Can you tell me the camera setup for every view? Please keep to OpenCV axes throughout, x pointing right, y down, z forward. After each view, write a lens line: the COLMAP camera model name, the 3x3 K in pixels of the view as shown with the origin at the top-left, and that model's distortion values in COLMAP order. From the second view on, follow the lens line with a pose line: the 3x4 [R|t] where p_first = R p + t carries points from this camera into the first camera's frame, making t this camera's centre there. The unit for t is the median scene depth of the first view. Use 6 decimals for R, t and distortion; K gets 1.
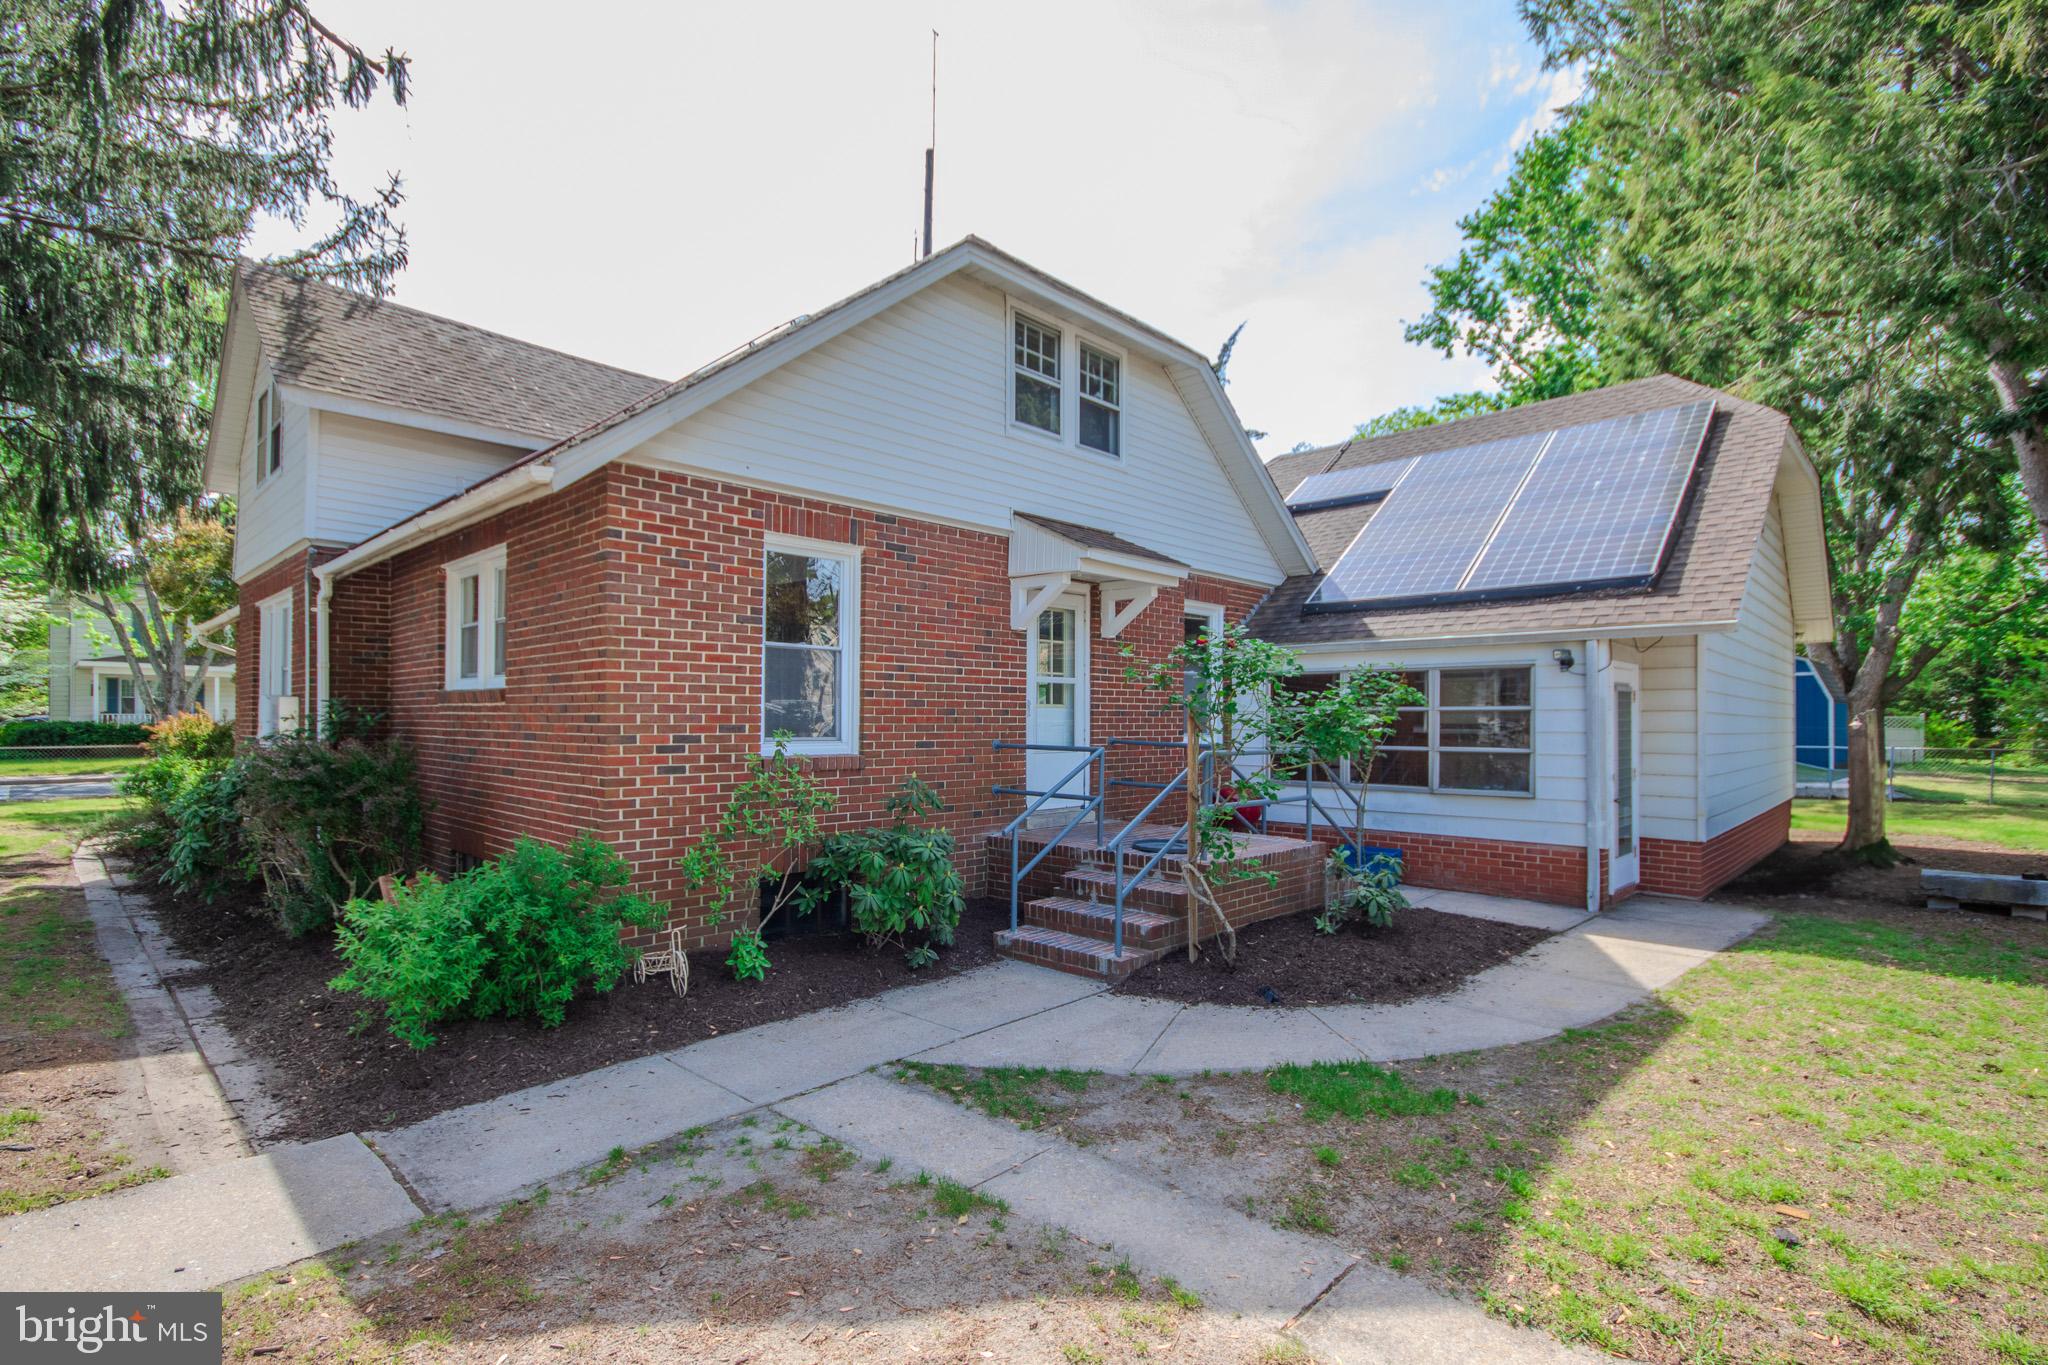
lens RADIAL K [[951.3, 0, 1013.8], [0, 951.3, 720.1], [0, 0, 1]] dist [-0.000772, 0.000241]
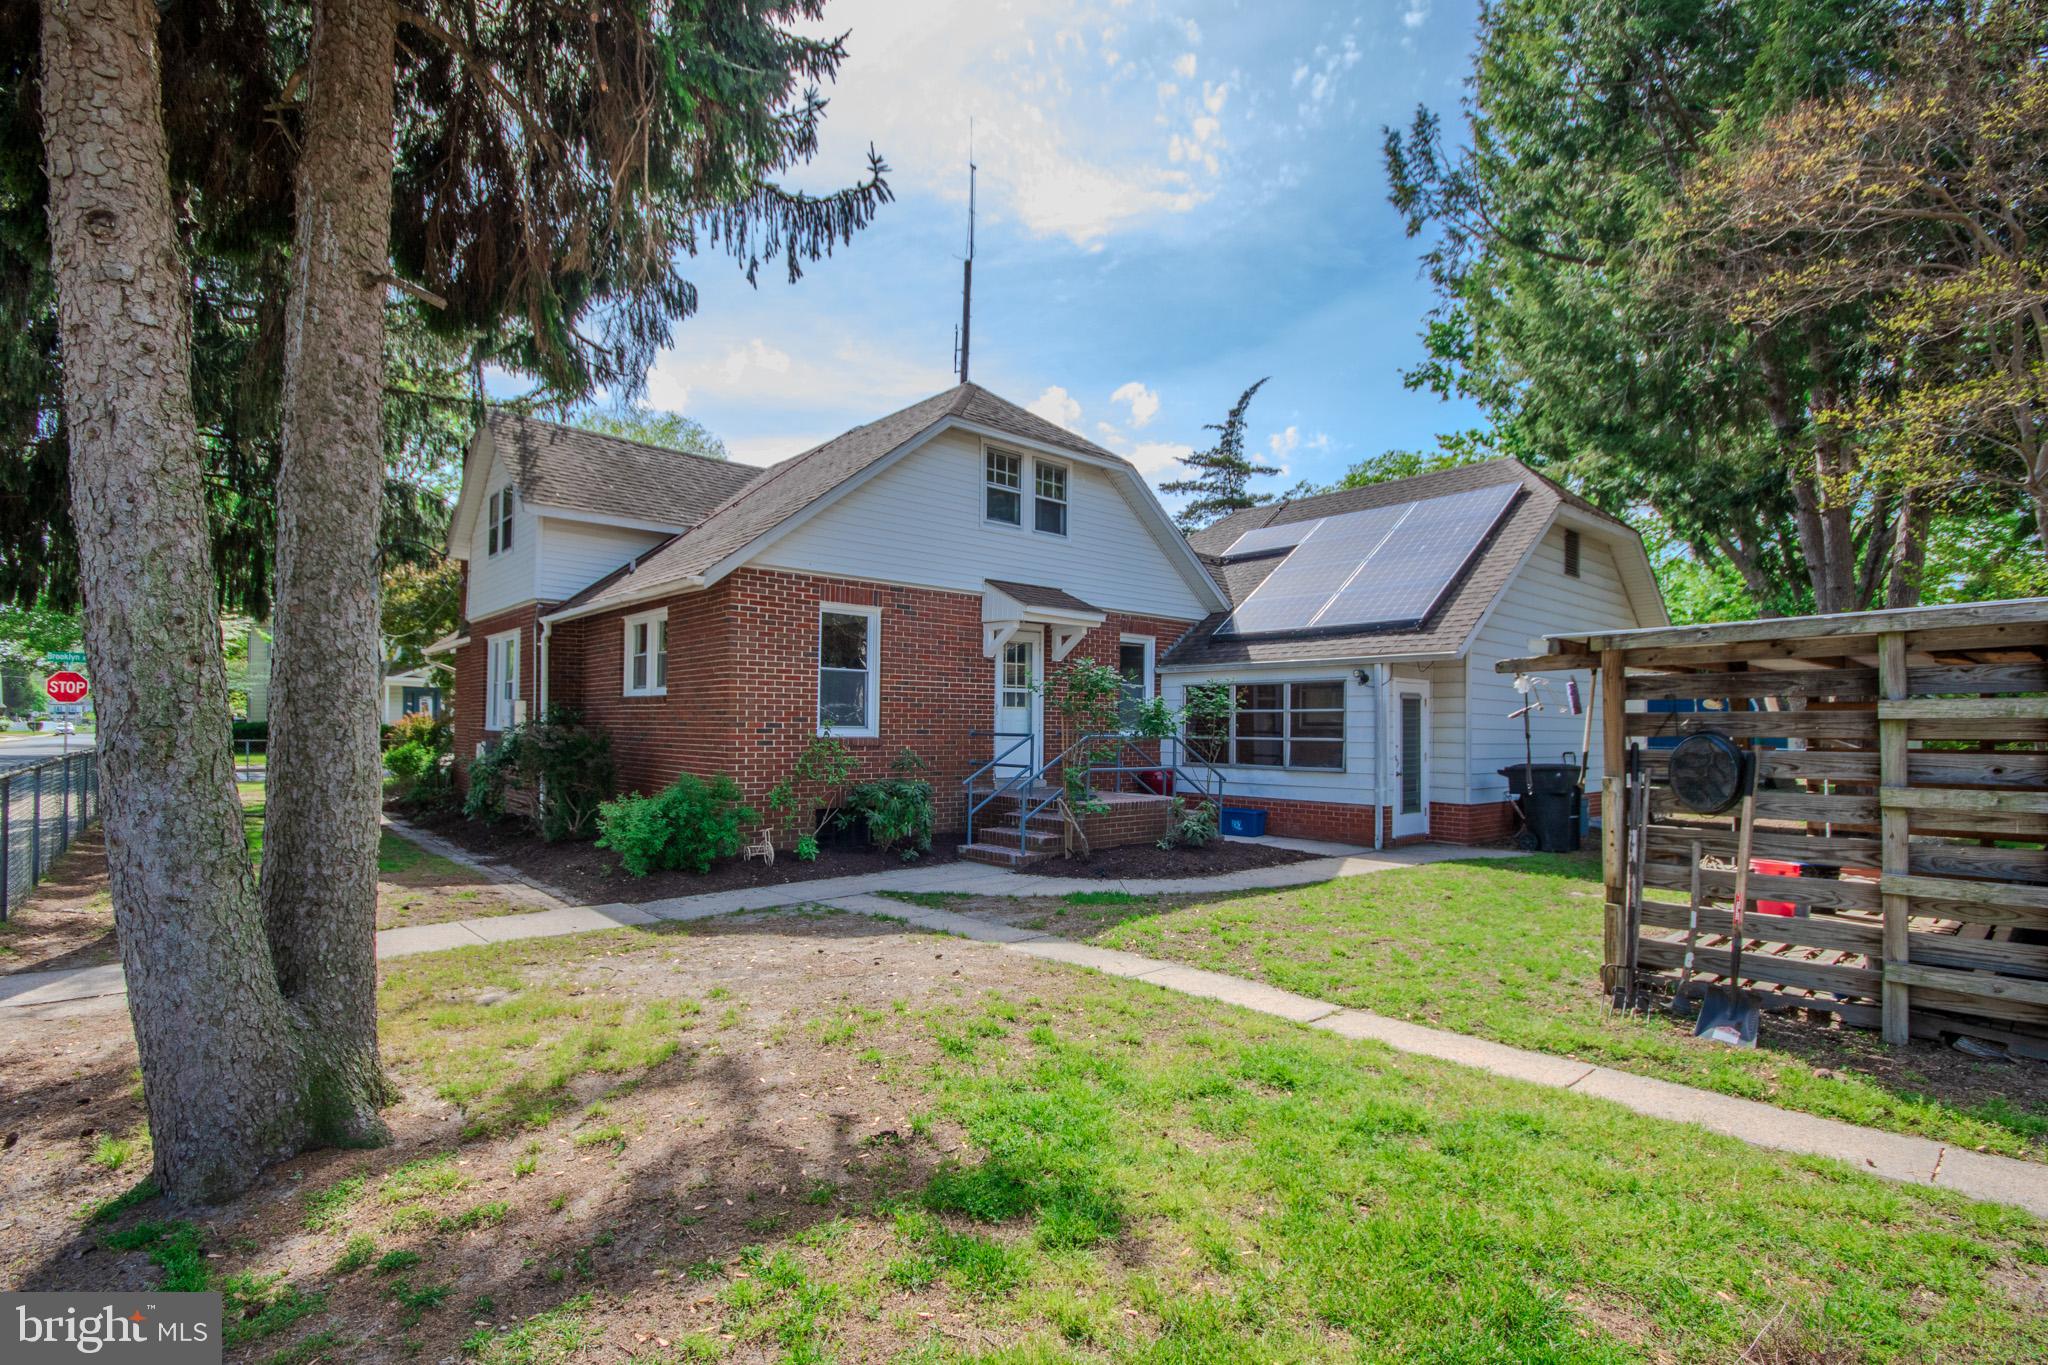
lens RADIAL K [[951.3, 0, 1013.8], [0, 951.3, 720.1], [0, 0, 1]] dist [-0.000772, 0.000241]
pose [[0.996411, 0.003956, -0.084554, 0.166668], [-0.004714, 0.999950, -0.008765, 0.017483], [0.084515, 0.009132, 0.996380, -0.481751]]
